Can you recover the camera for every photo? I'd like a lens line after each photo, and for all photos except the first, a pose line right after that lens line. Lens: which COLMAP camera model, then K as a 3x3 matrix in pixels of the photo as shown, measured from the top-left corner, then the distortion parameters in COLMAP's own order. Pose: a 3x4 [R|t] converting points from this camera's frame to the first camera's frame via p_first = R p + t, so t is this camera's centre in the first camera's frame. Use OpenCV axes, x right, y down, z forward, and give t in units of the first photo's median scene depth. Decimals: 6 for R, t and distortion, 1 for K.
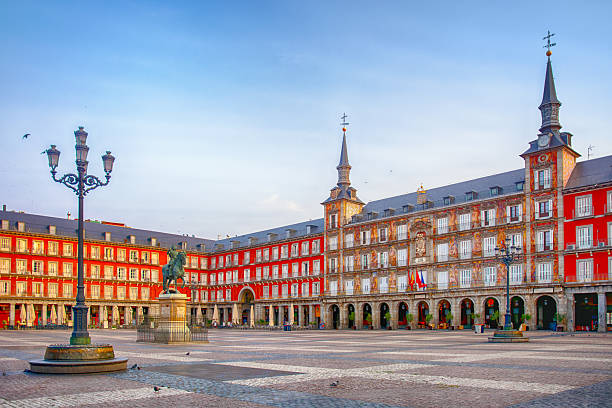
lens RADIAL K [[564.5, 0, 320.9], [0, 564.5, 252.8], [0, 0, 1]] dist [-0.085697, 0.071078]
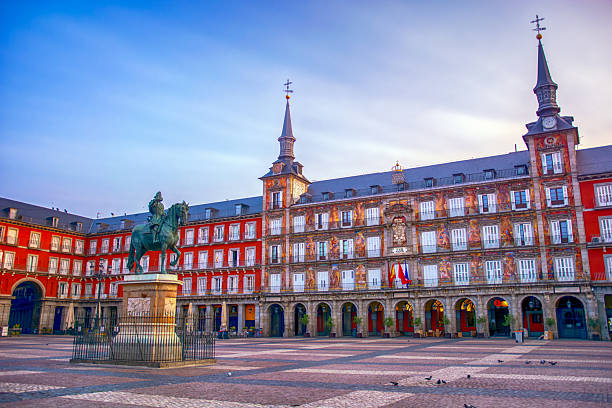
lens RADIAL K [[533.4, 0, 319.1], [0, 533.4, 152.1], [0, 0, 1]] dist [-0.014982, 0.003041]
pose [[0.941974, 0.106446, 0.318362, -0.199785], [-0.042673, 0.978669, -0.200962, 0.033792], [-0.332963, 0.175715, 0.926423, 0.277545]]
